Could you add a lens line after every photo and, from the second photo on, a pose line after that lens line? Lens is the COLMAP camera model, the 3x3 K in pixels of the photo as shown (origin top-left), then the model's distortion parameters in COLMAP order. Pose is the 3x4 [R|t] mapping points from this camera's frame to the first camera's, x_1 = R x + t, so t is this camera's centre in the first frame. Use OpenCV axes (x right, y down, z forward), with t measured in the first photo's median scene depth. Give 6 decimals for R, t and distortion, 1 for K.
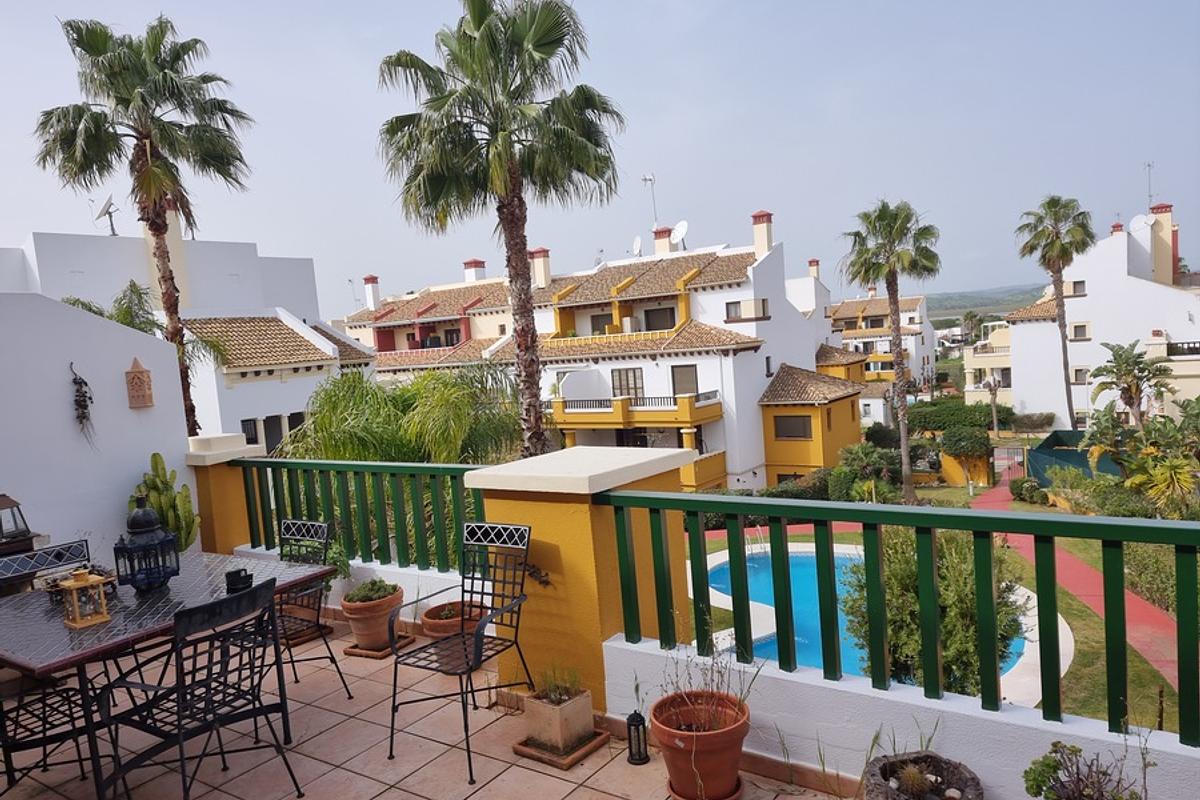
lens RADIAL K [[835.3, 0, 599.5], [0, 835.3, 402.1], [0, 0, 1]] dist [-0.004280, -0.002297]
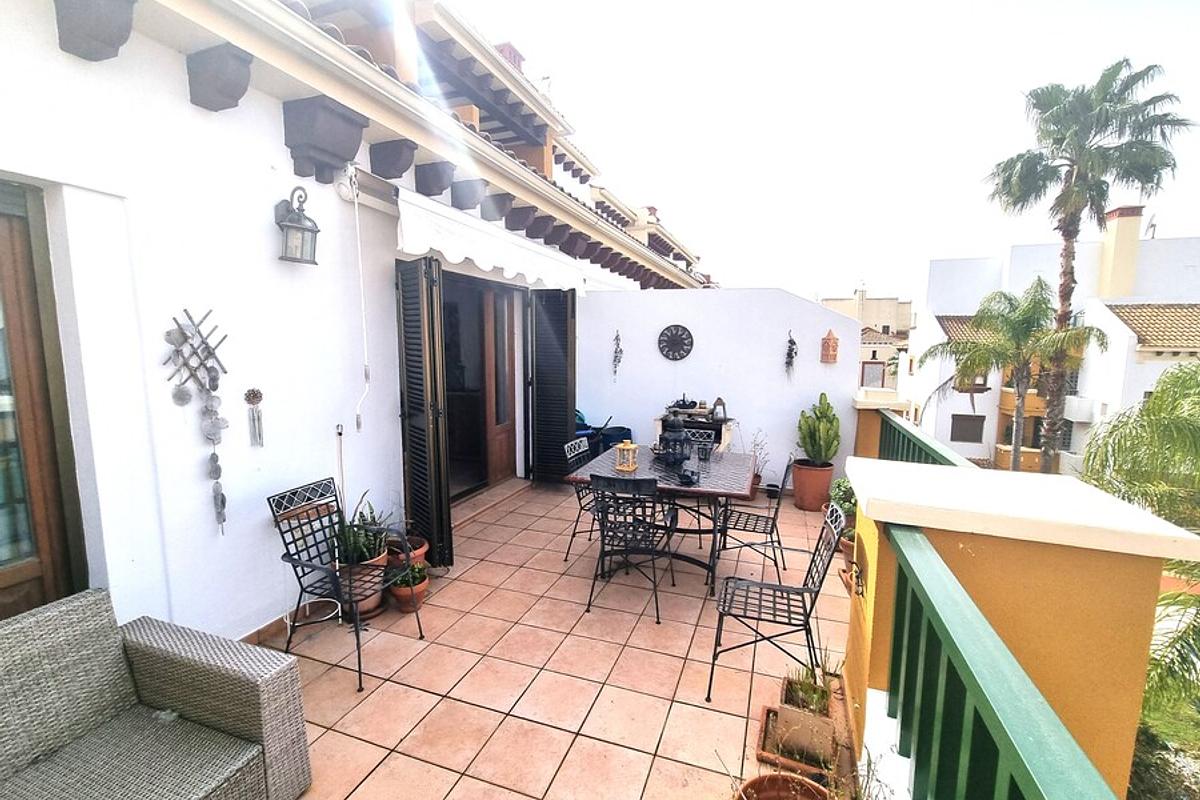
lens RADIAL K [[494.3, 0, 604.1], [0, 494.3, 394.3], [0, 0, 1]] dist [-0.003175, -0.000976]
pose [[0.266367, 0.191564, -0.944644, 0.056719], [-0.109351, 0.979730, 0.167844, -0.011525], [0.957649, 0.058590, 0.281915, 0.091599]]
